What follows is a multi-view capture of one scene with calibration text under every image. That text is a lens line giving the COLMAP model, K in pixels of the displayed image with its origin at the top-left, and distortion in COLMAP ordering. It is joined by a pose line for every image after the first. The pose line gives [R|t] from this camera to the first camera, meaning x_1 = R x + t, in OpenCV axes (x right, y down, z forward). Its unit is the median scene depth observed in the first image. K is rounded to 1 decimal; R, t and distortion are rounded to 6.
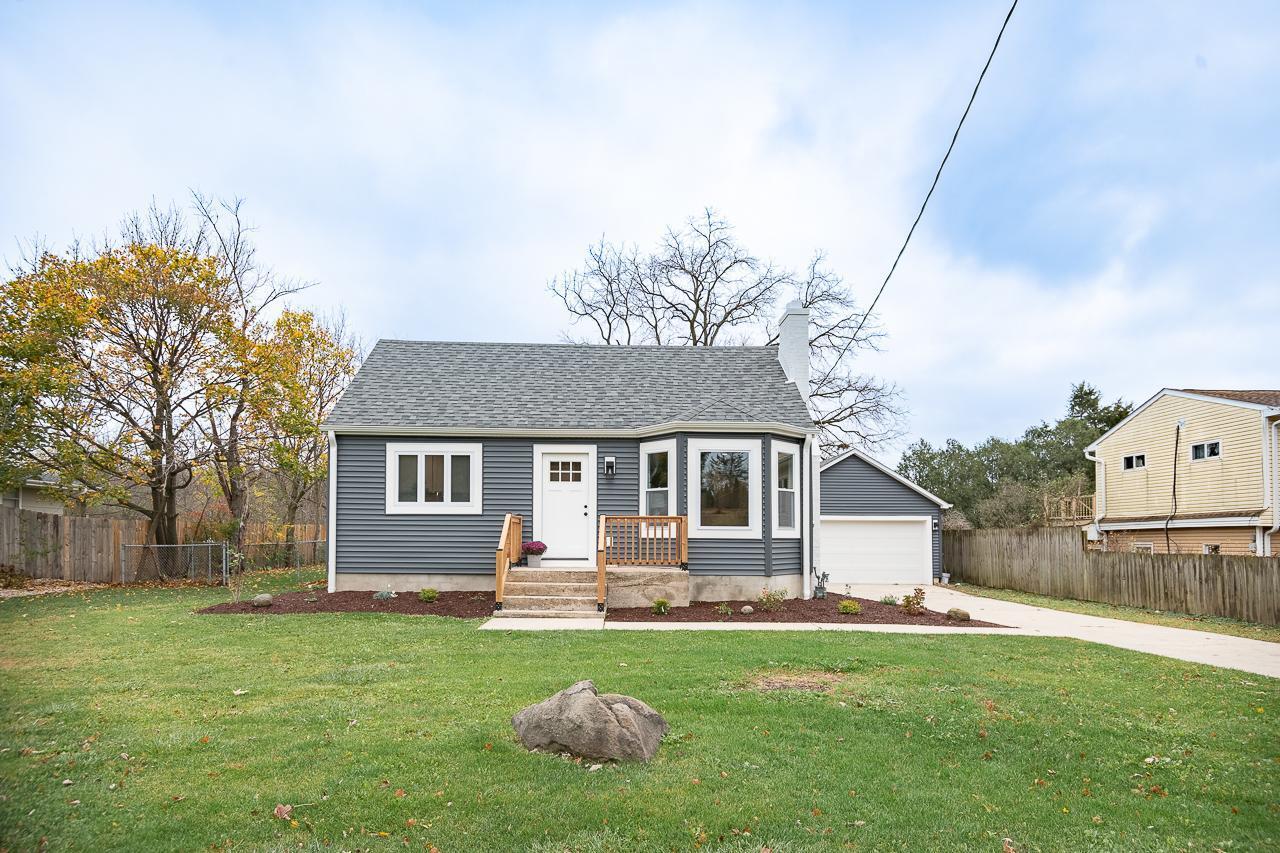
lens RADIAL K [[737.0, 0, 683.2], [0, 737.0, 521.5], [0, 0, 1]] dist [-0.001772, -0.000184]
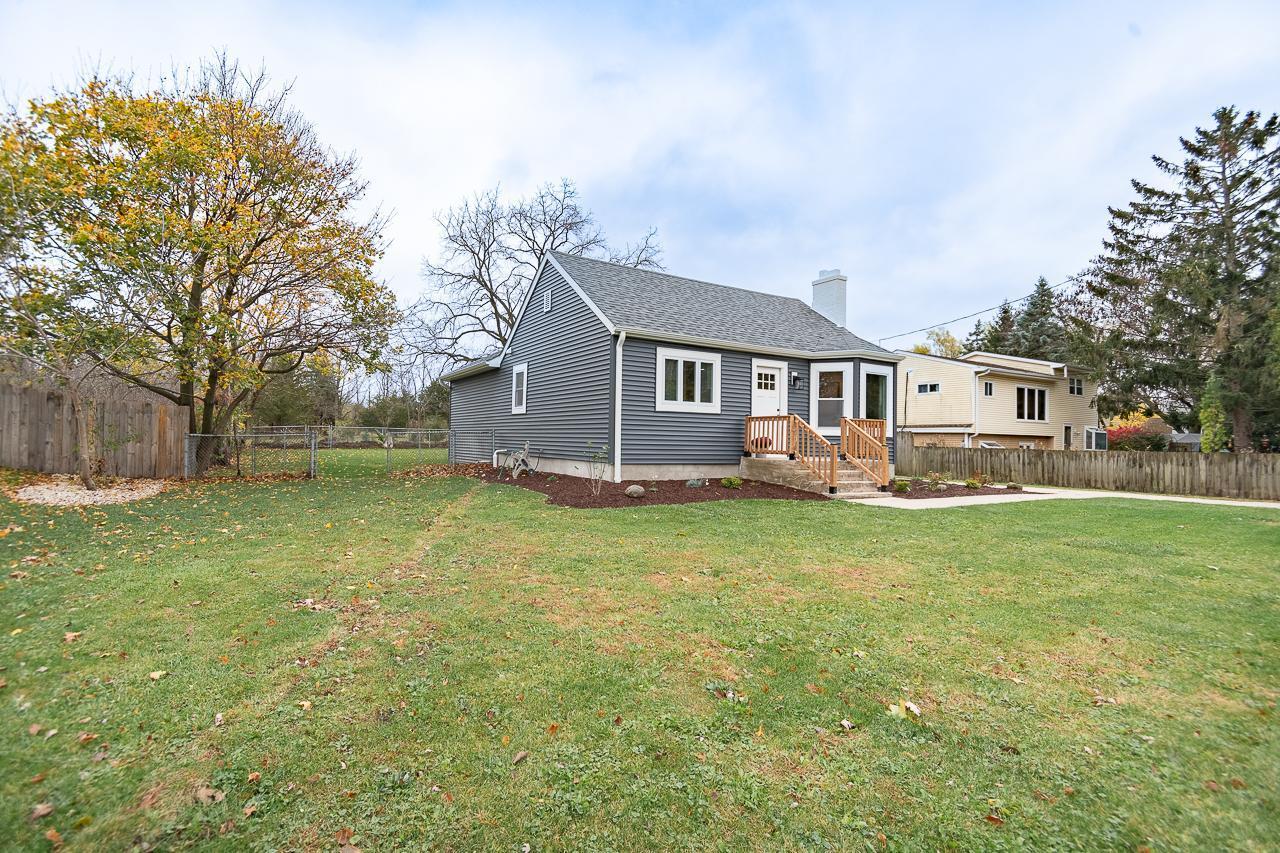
lens RADIAL K [[543.9, 0, 562.3], [0, 543.9, 429.7], [0, 0, 1]] dist [0.001458, 0.000237]
pose [[0.902075, 0.018286, 0.431191, -0.876393], [-0.024860, 0.999645, 0.009616, 0.013950], [-0.430862, -0.019394, 0.902209, 0.315609]]
